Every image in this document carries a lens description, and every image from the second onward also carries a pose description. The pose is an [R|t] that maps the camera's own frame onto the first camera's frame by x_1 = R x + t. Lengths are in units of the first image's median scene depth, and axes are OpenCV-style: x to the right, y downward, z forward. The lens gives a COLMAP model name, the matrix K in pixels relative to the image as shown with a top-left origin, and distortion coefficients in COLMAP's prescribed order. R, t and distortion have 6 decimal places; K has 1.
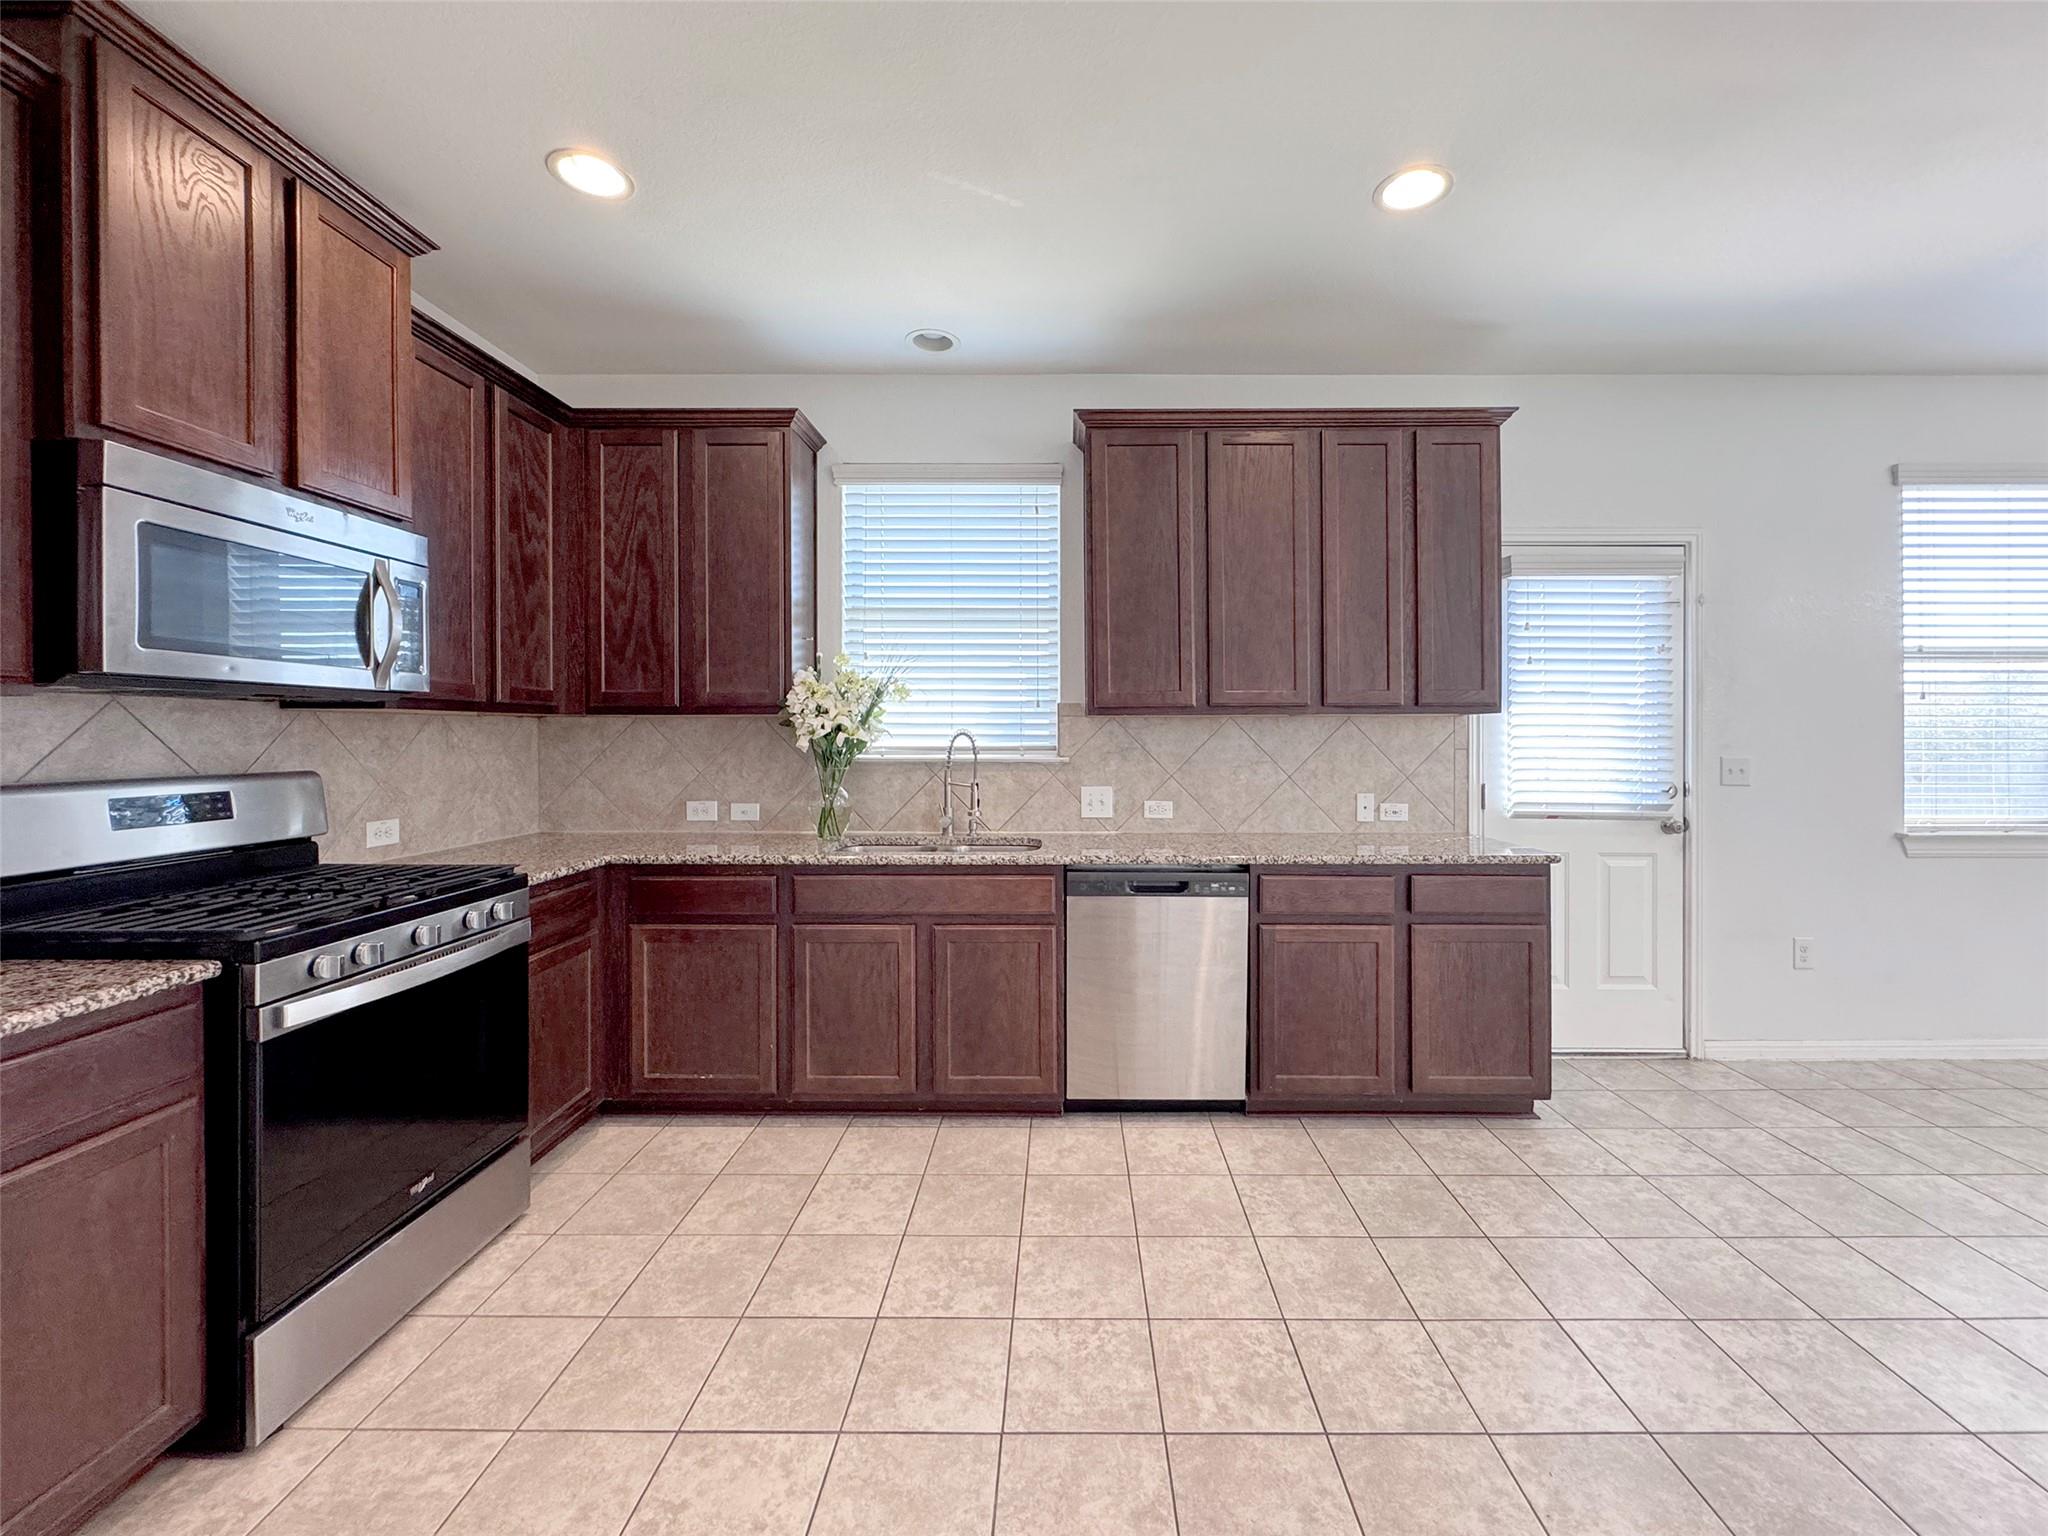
lens RADIAL K [[848.2, 0, 1066.1], [0, 848.2, 730.5], [0, 0, 1]] dist [-0.001261, -0.001082]
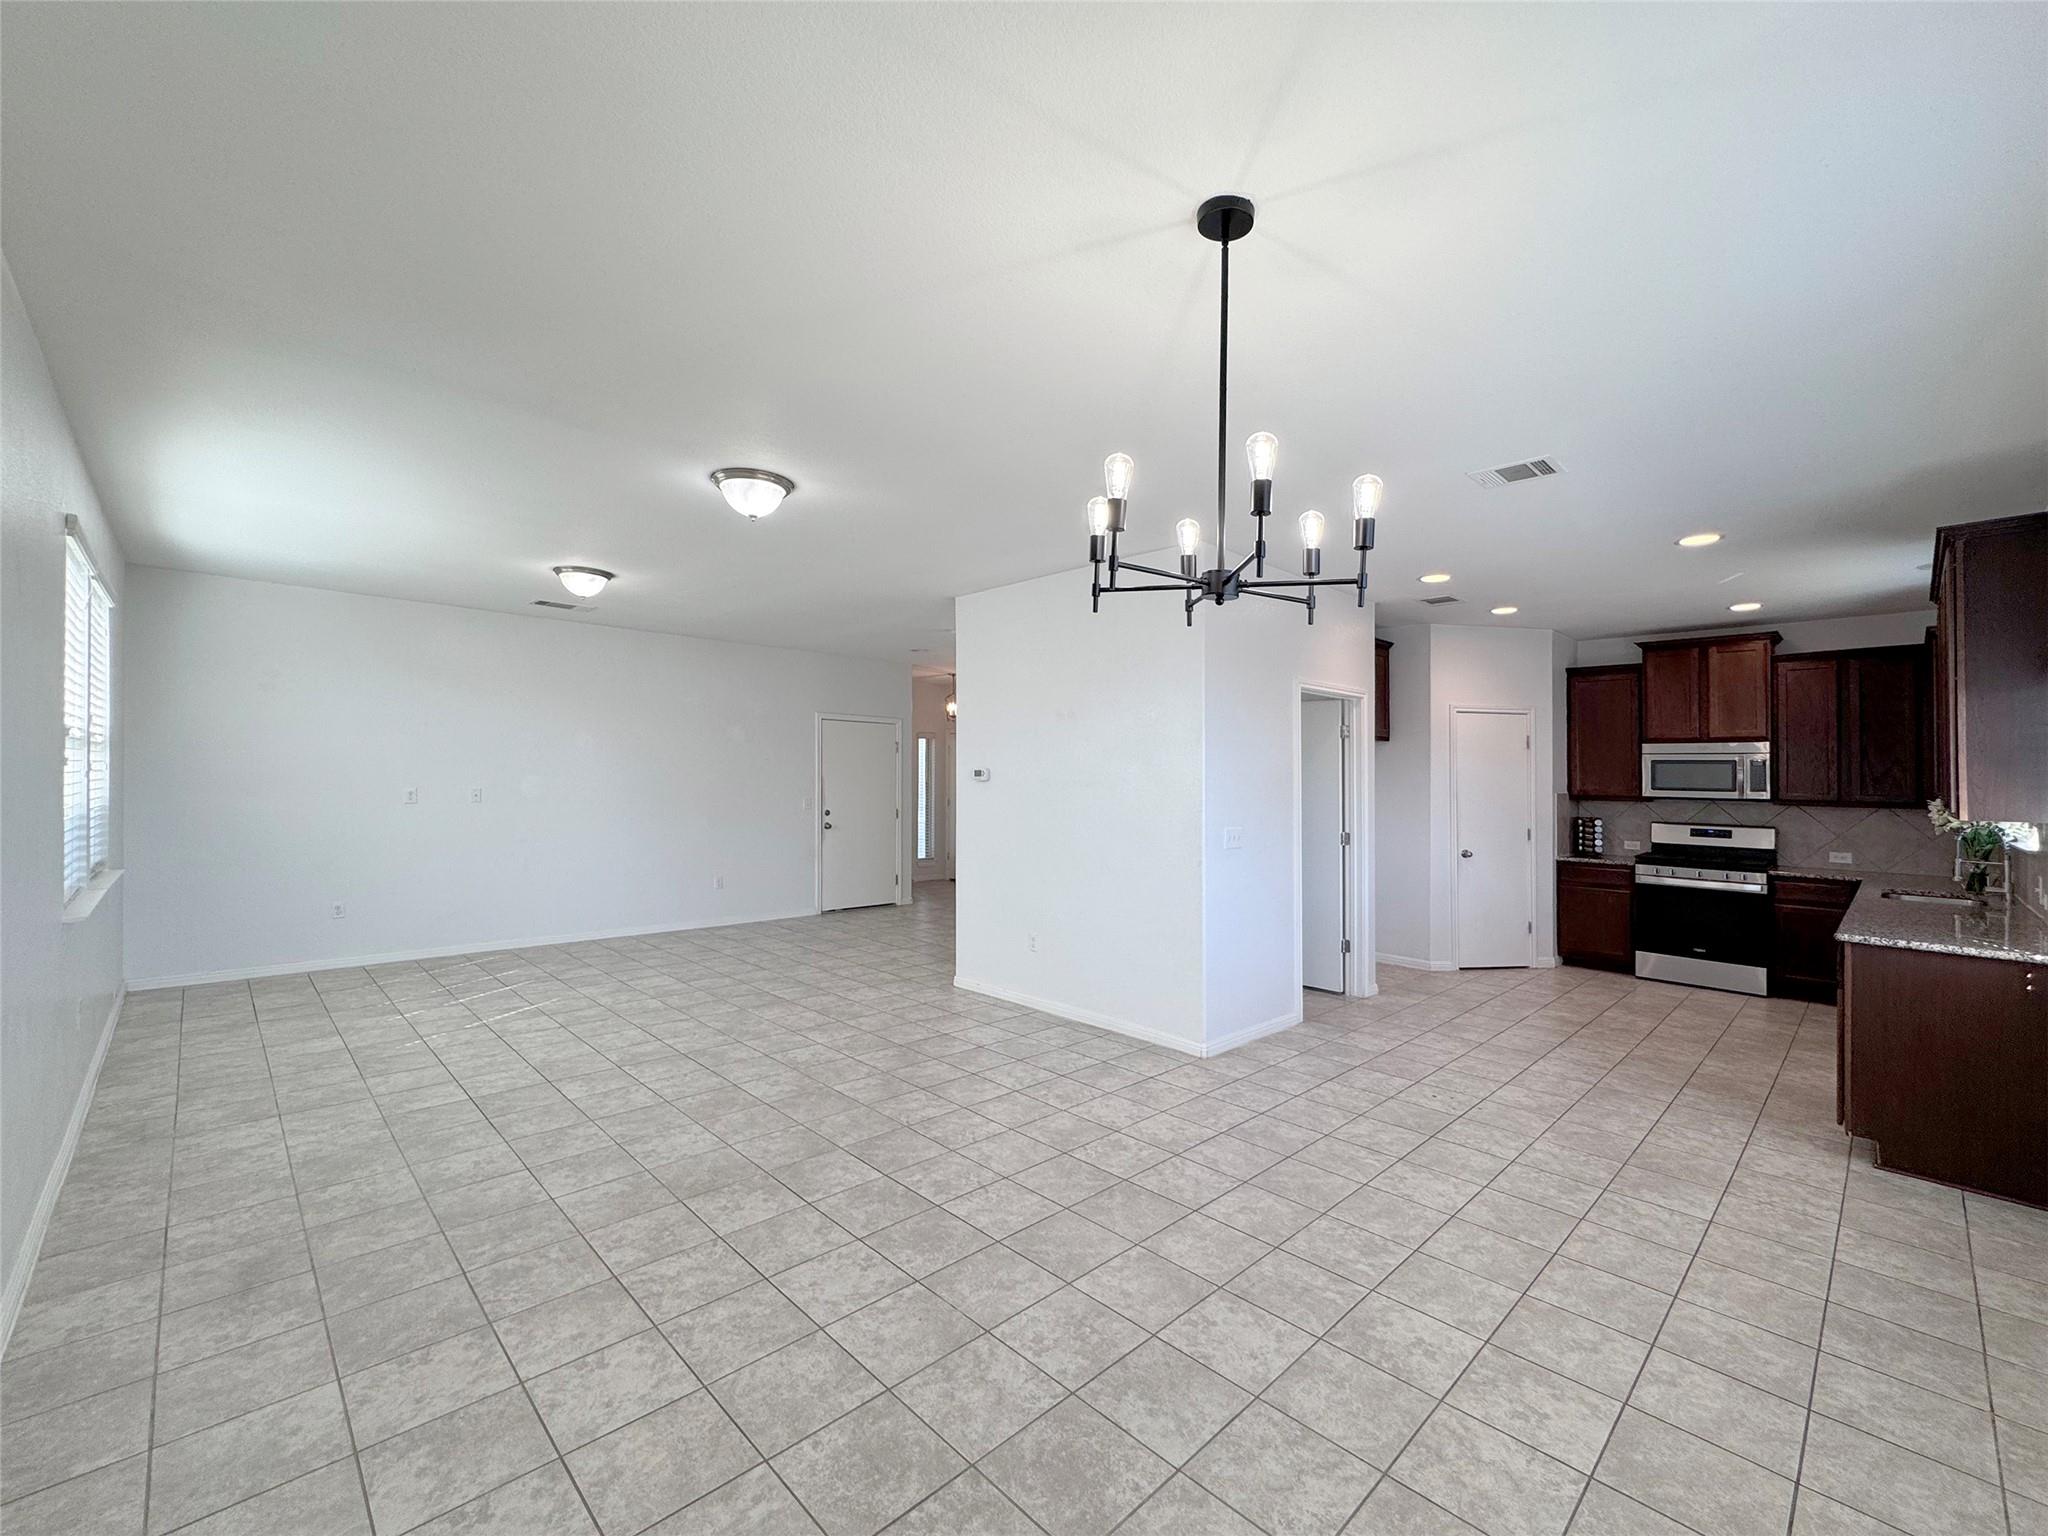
lens RADIAL K [[848.2, 0, 1041.7], [0, 848.2, 772.3], [0, 0, 1]] dist [-0.001261, -0.001082]
pose [[-0.716624, -0.019165, -0.697196, 2.220568], [-0.016938, 0.999806, -0.010073, -0.049068], [0.697254, 0.004590, -0.716810, 1.050491]]
